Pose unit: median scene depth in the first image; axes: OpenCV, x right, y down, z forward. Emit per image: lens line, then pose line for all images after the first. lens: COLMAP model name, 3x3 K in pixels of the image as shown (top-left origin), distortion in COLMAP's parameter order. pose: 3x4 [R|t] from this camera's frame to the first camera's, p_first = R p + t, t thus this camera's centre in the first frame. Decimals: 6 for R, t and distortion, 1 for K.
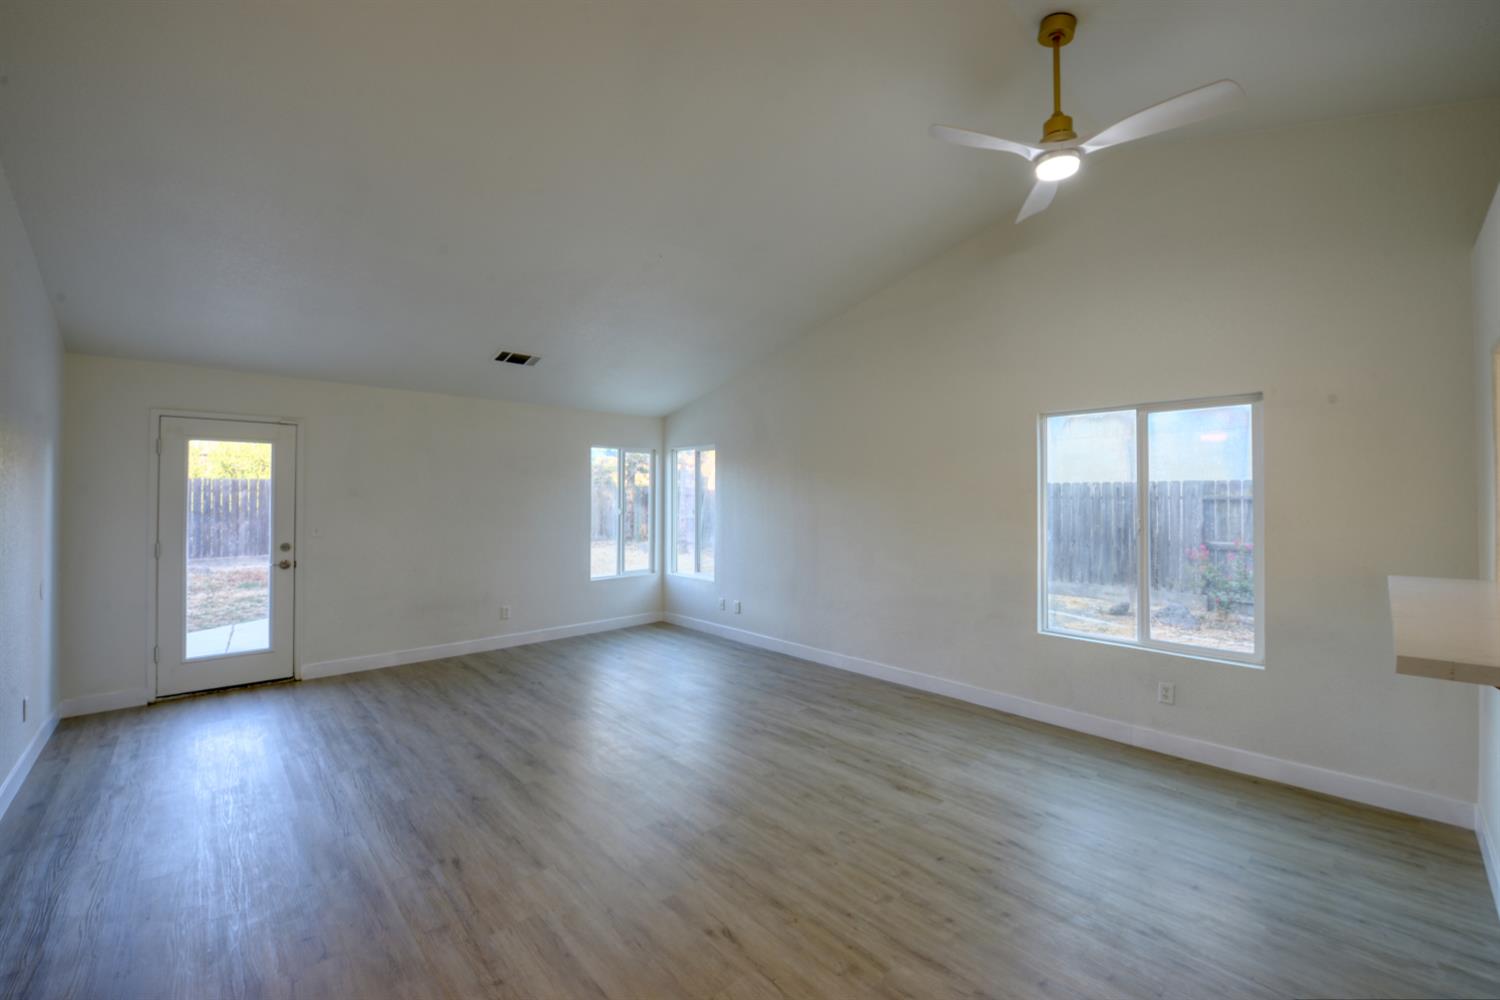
lens RADIAL K [[603.2, 0, 746.4], [0, 603.2, 491.2], [0, 0, 1]] dist [-0.018572, -0.000733]
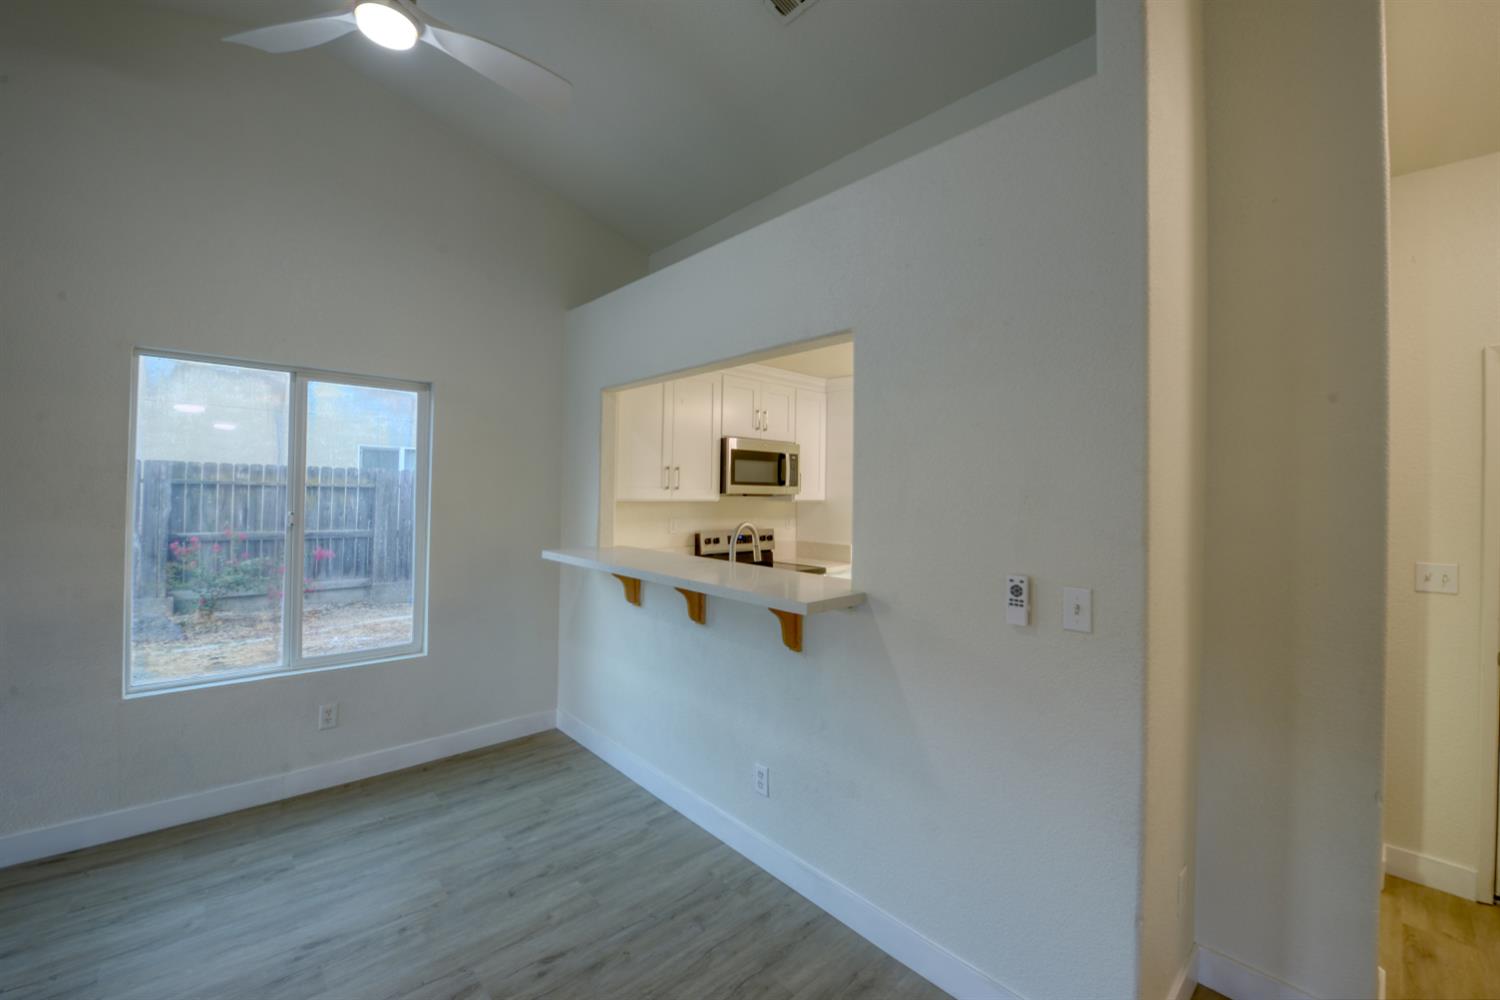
lens RADIAL K [[603.2, 0, 746.9], [0, 603.2, 488.1], [0, 0, 1]] dist [-0.018572, -0.000733]
pose [[0.013114, 0.004855, 0.999902, -0.136237], [-0.028604, 0.999581, -0.004478, 0.001875], [-0.999505, -0.028542, 0.013247, 0.408318]]
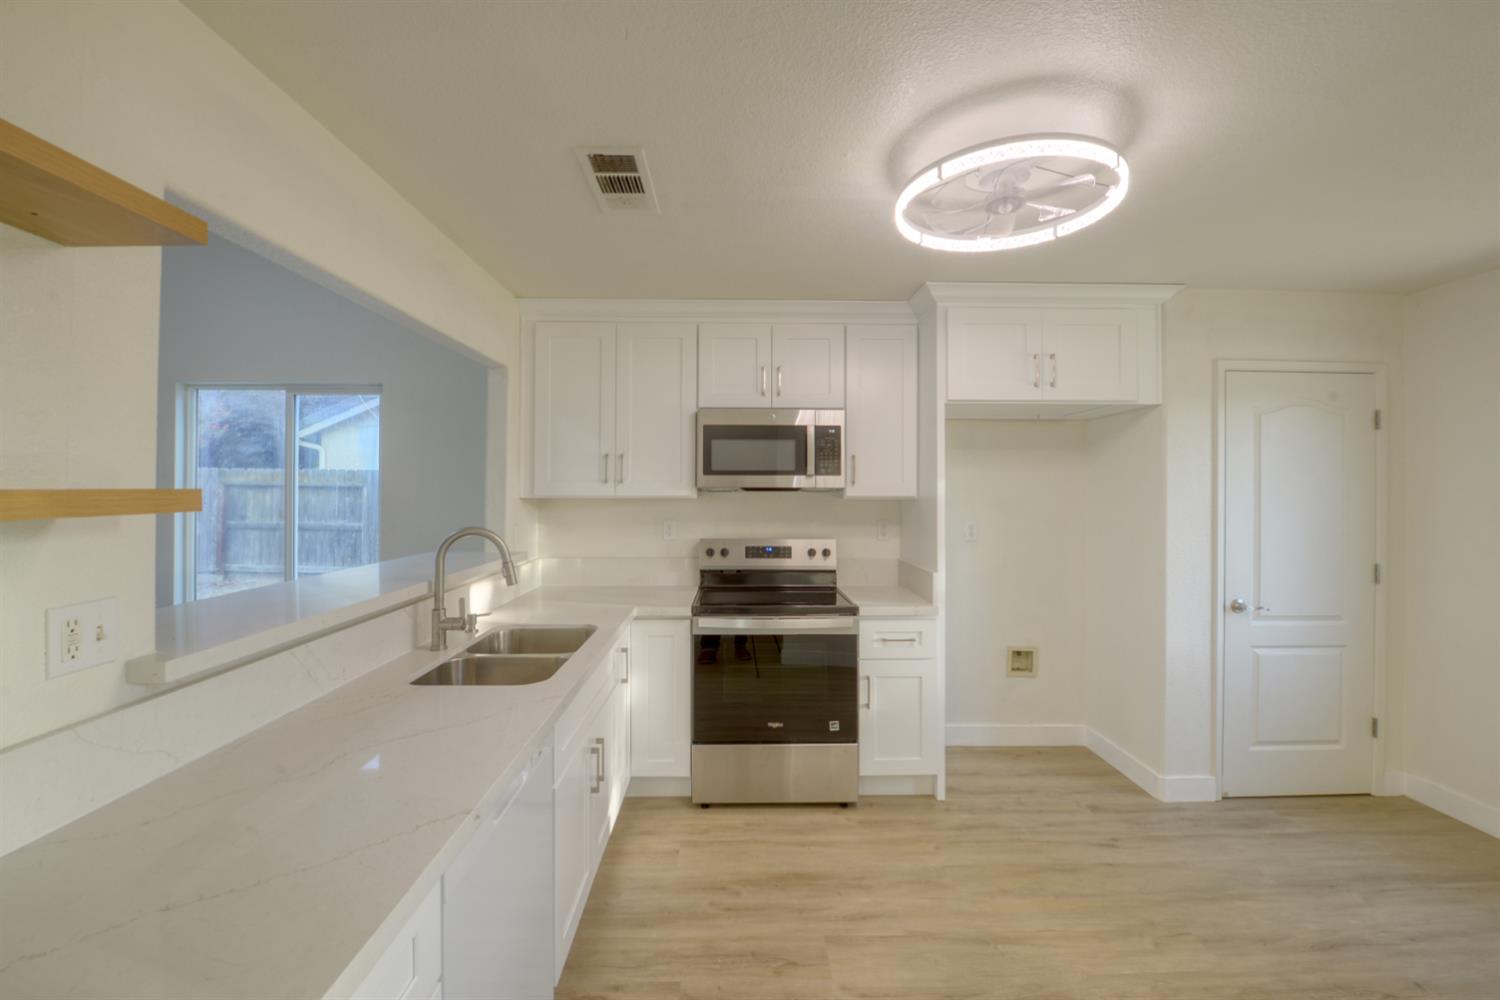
lens RADIAL K [[603.2, 0, 746.3], [0, 603.2, 489.5], [0, 0, 1]] dist [-0.018572, -0.000733]
pose [[0.663533, -0.004642, 0.748133, 0.463114], [-0.008014, 0.999879, 0.013312, -0.000573], [-0.748104, -0.014828, 0.663416, -0.157316]]
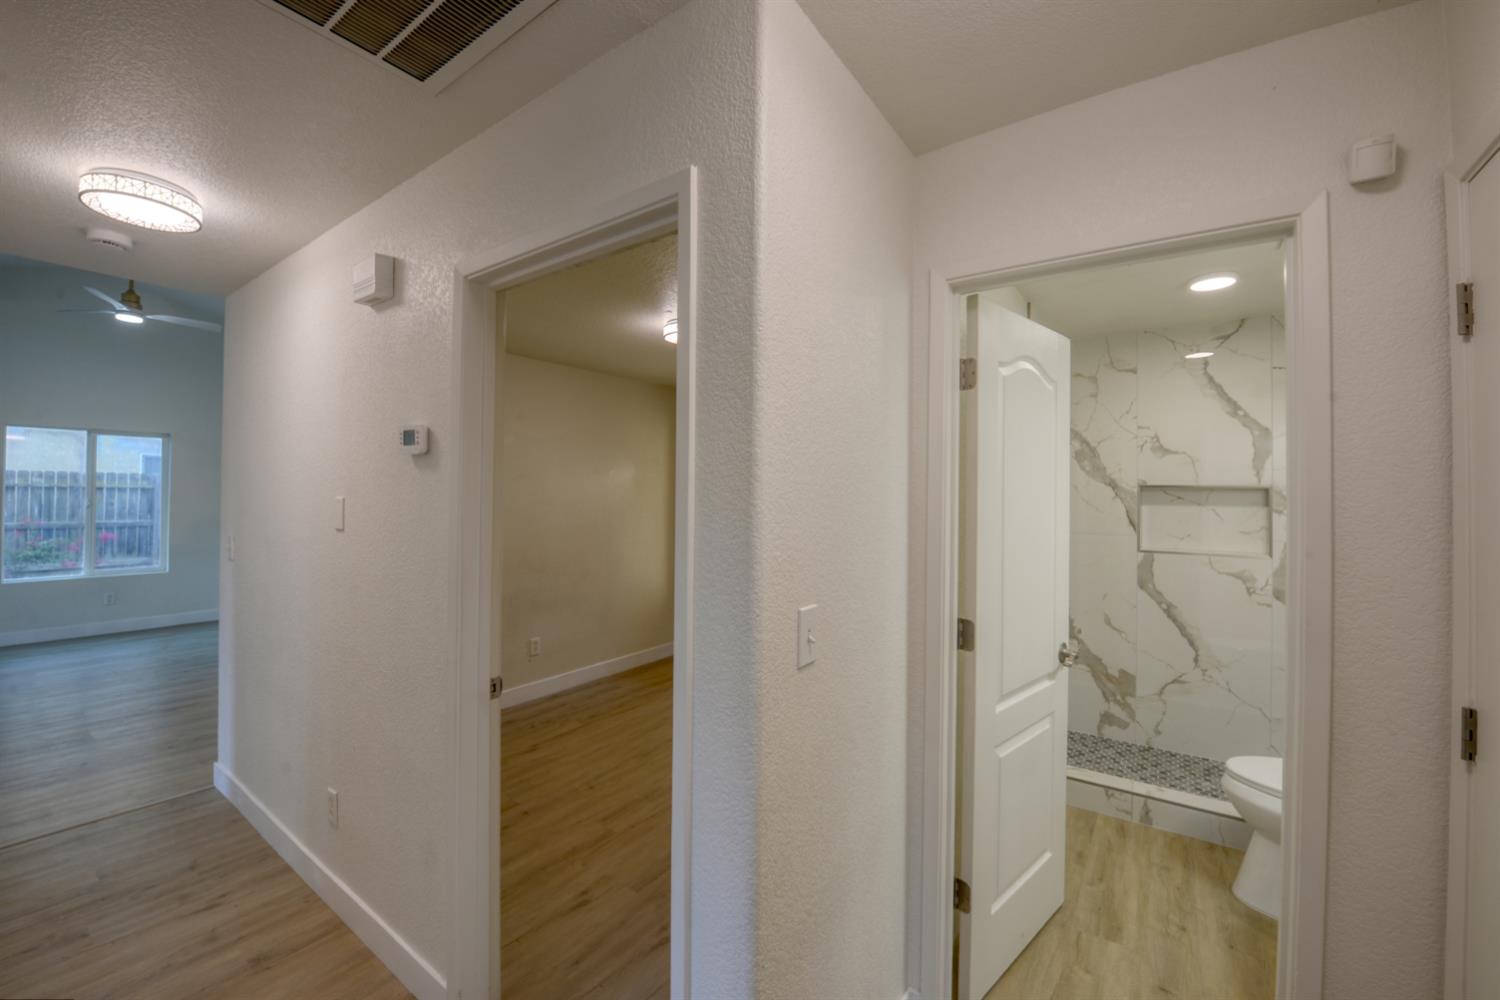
lens RADIAL K [[603.2, 0, 738.6], [0, 603.2, 486.6], [0, 0, 1]] dist [-0.018572, -0.000733]
pose [[-0.184678, 0.006071, 0.982780, -1.317140], [-0.021263, 0.999722, -0.010172, -0.009556], [-0.982569, -0.022775, -0.184498, -0.466864]]
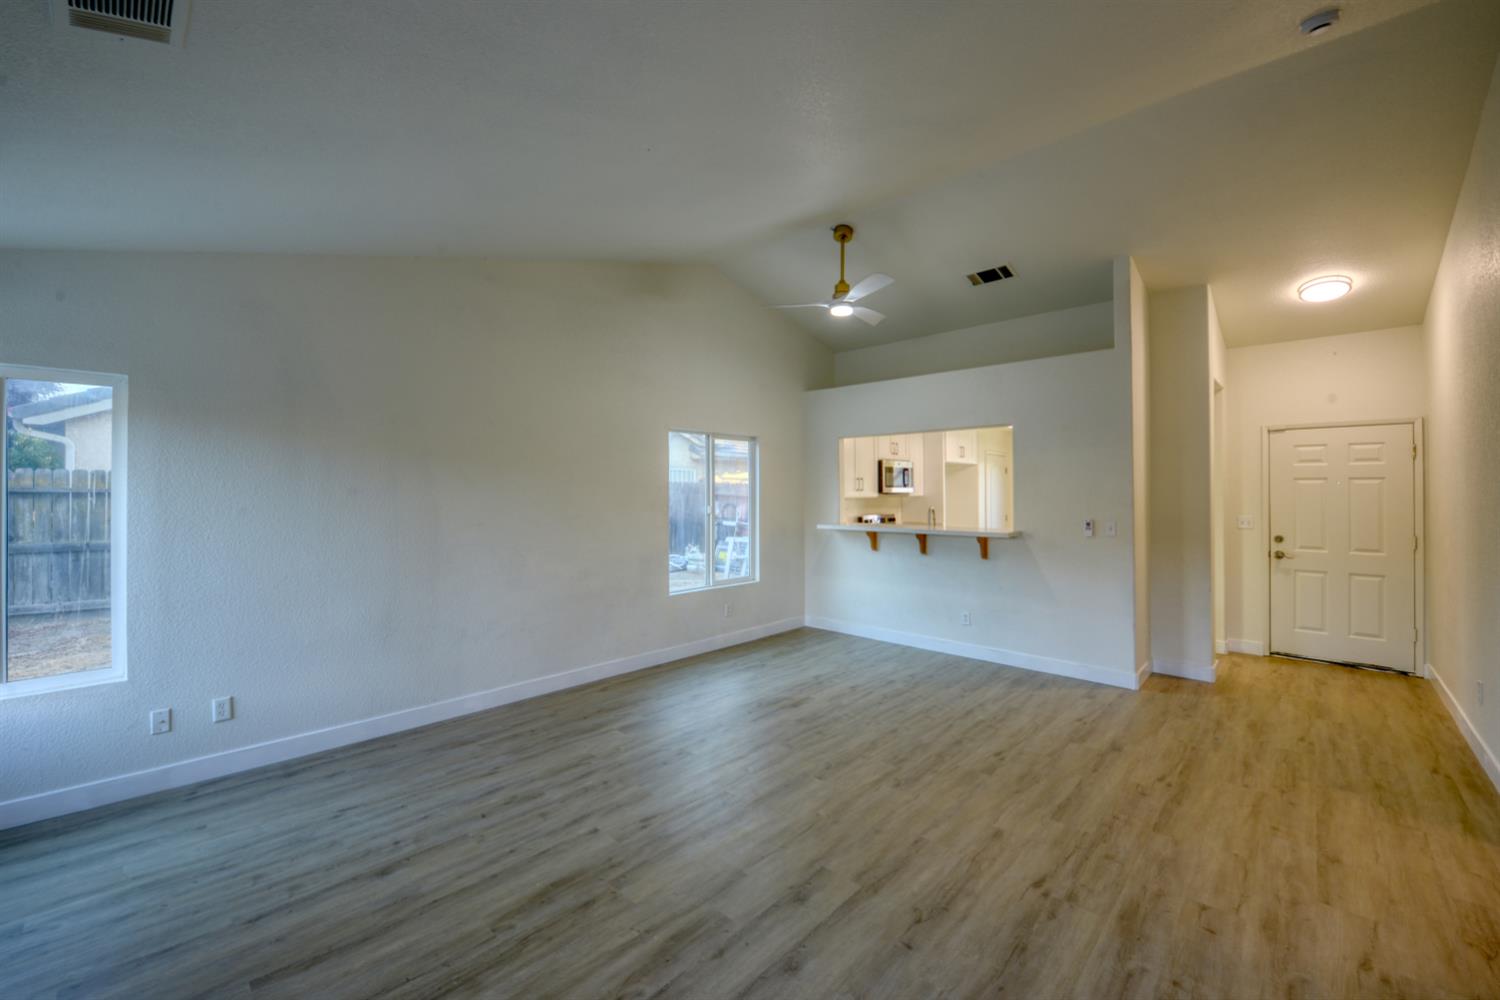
lens RADIAL K [[603.2, 0, 740.2], [0, 603.2, 496.8], [0, 0, 1]] dist [-0.018572, -0.000733]
pose [[-0.059031, -0.011772, 0.998187, -0.977251], [-0.009595, 0.999891, 0.011224, 0.004274], [-0.998210, -0.008915, -0.059138, 1.075942]]
